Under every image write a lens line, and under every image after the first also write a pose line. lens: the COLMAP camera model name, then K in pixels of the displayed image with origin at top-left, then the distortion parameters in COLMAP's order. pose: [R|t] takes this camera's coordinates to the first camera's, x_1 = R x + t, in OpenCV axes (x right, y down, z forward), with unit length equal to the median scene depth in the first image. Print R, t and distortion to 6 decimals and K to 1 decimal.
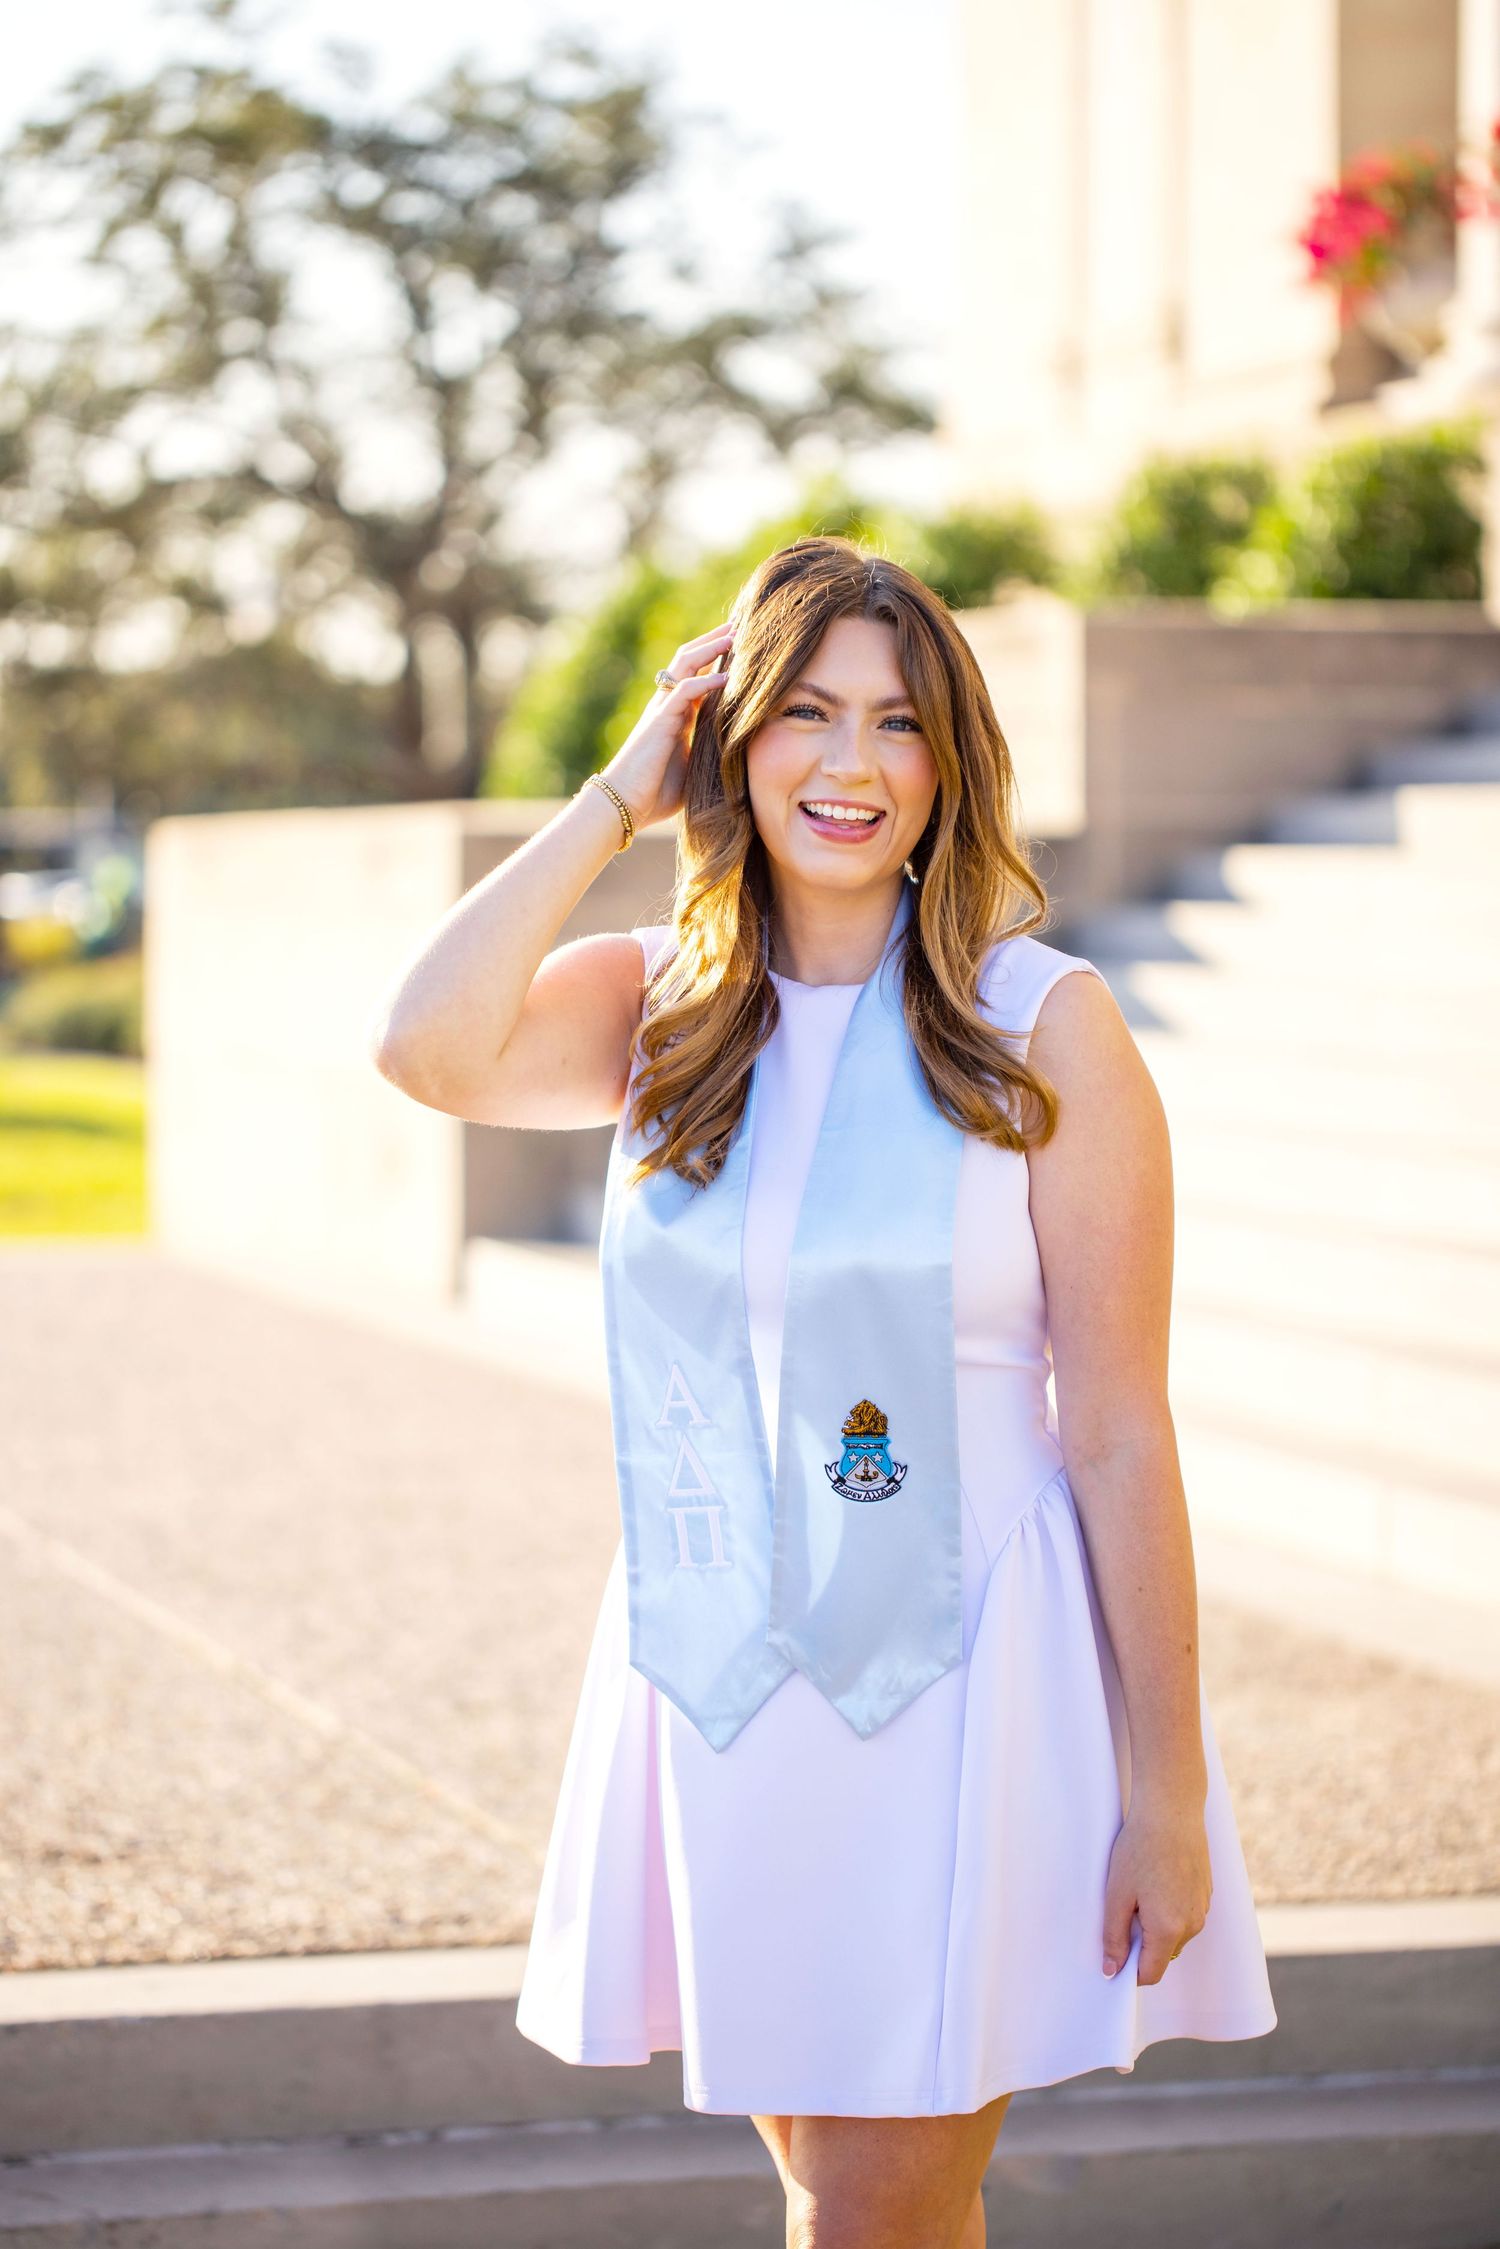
lens RADIAL K [[7947.9, 0, 744.9], [0, 7947.9, 1106.1], [0, 0, 1]] dist [-0.803535, 0.000000]
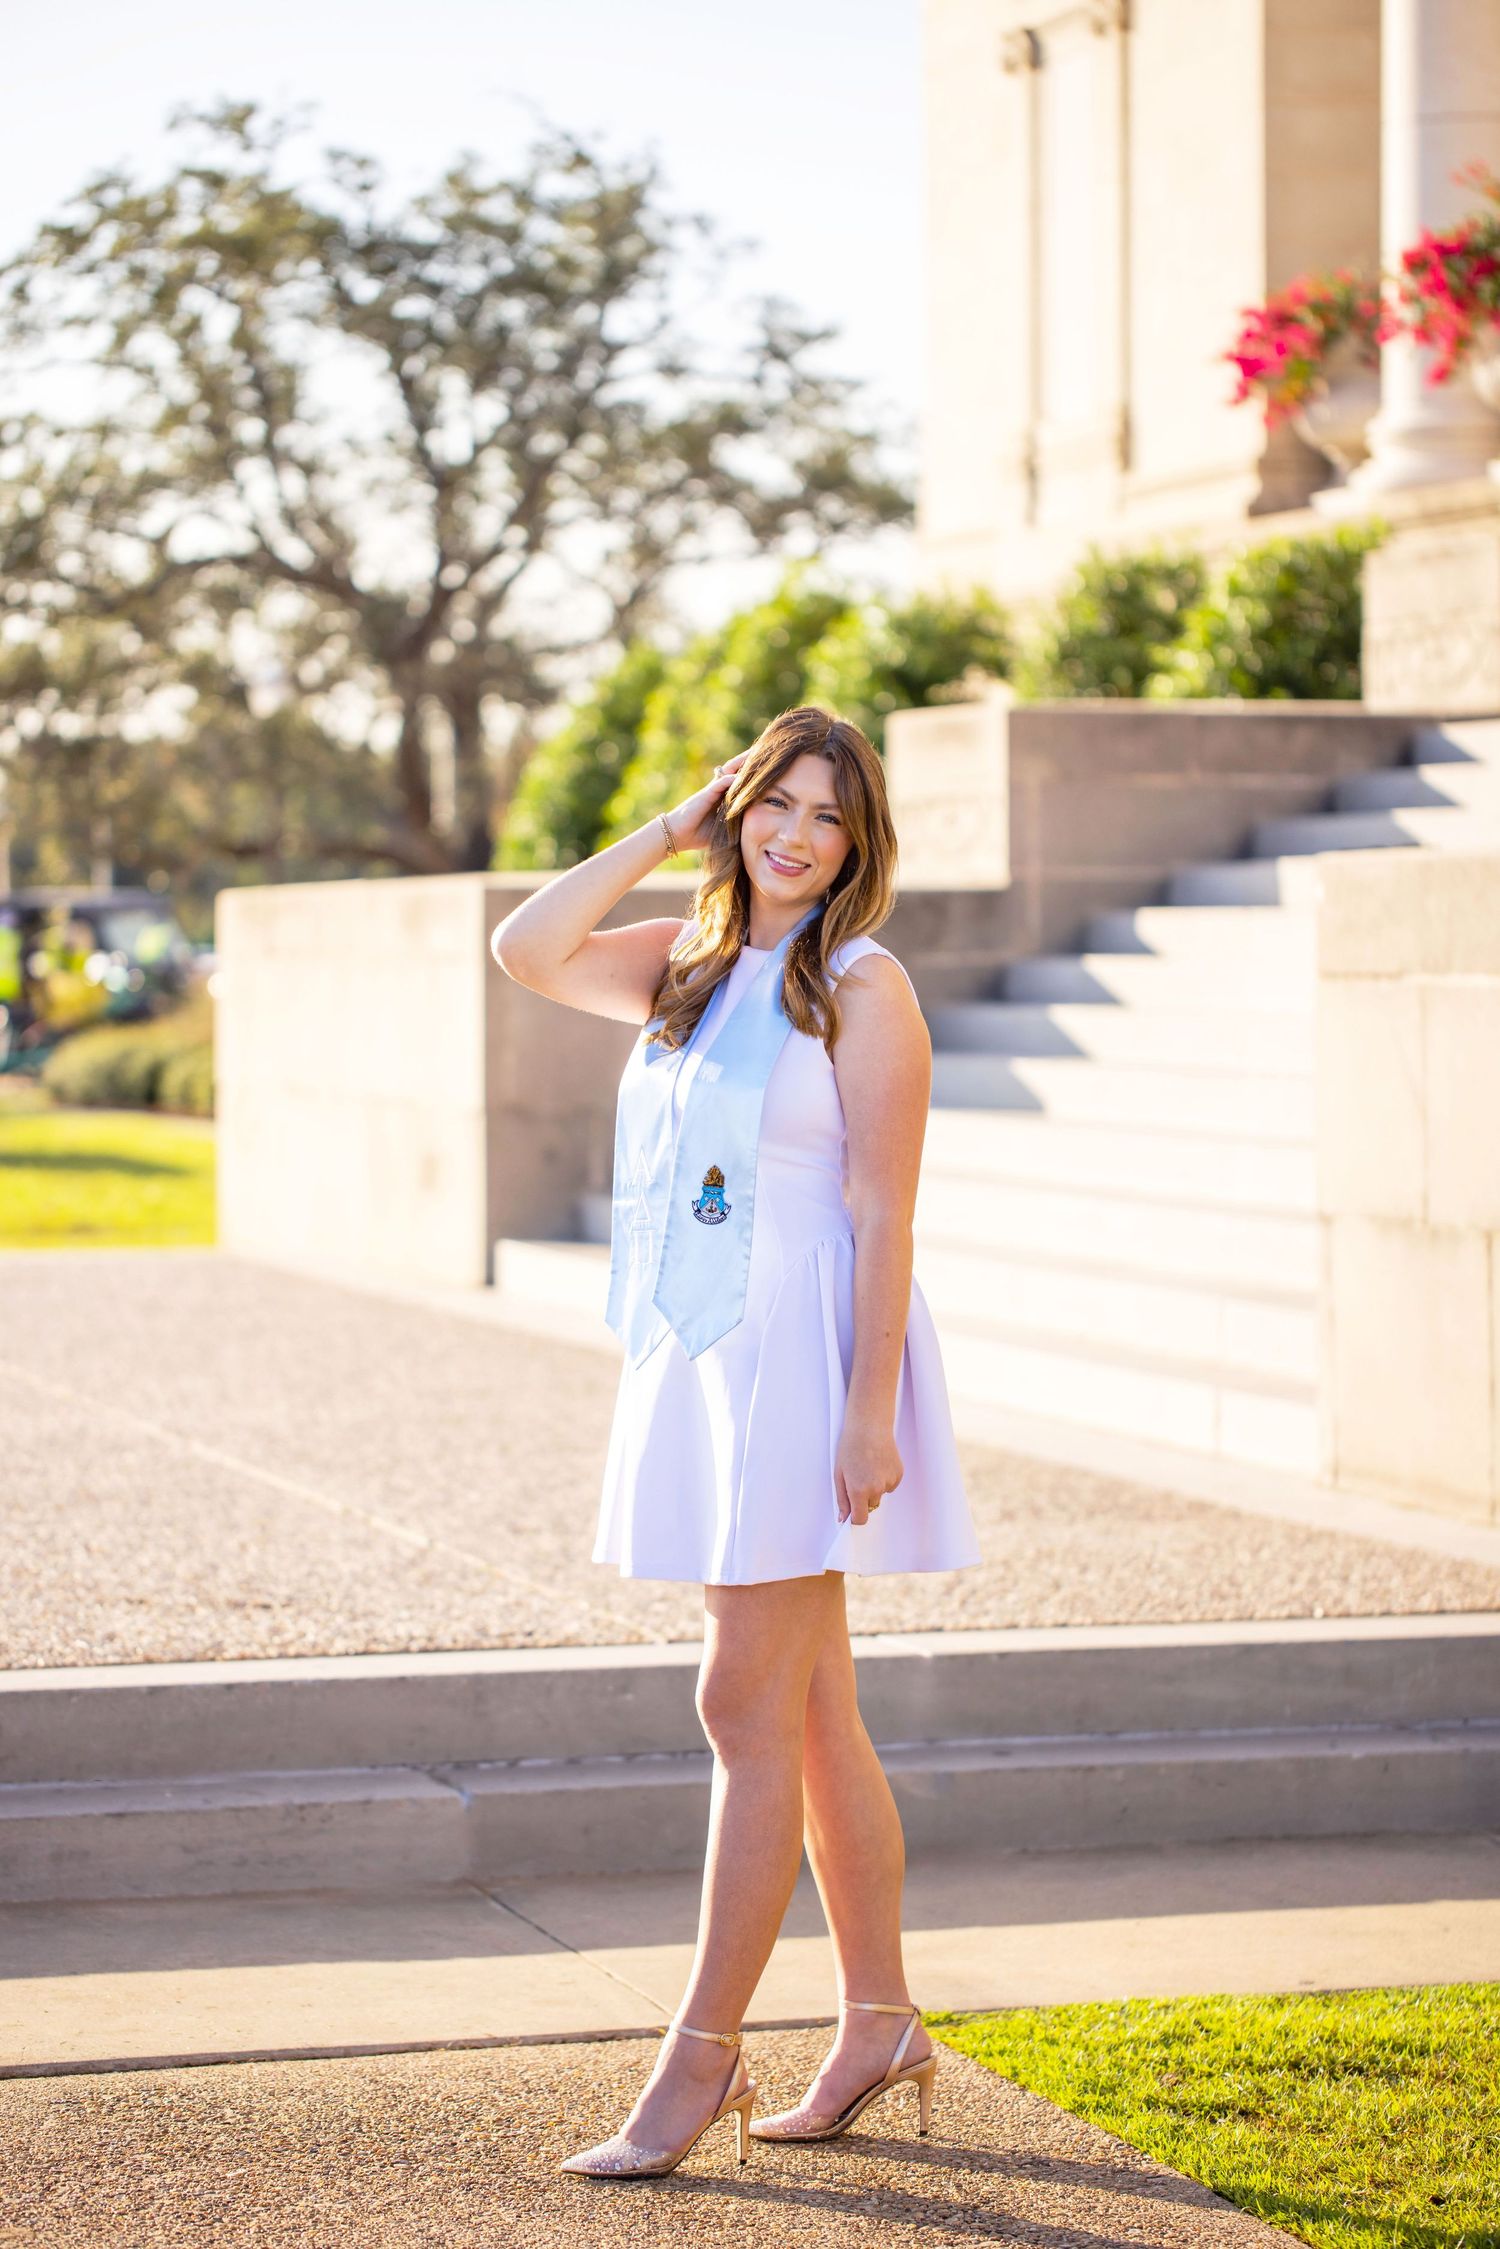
lens RADIAL K [[7947.9, 0, 748.7], [0, 7947.9, 1139.5], [0, 0, 1]] dist [-0.803535, 0.000000]
pose [[0.999994, -0.002995, 0.001762, 0.000565], [0.003003, 0.999984, -0.004781, 0.004619], [-0.001748, 0.004786, 0.999987, -0.108255]]
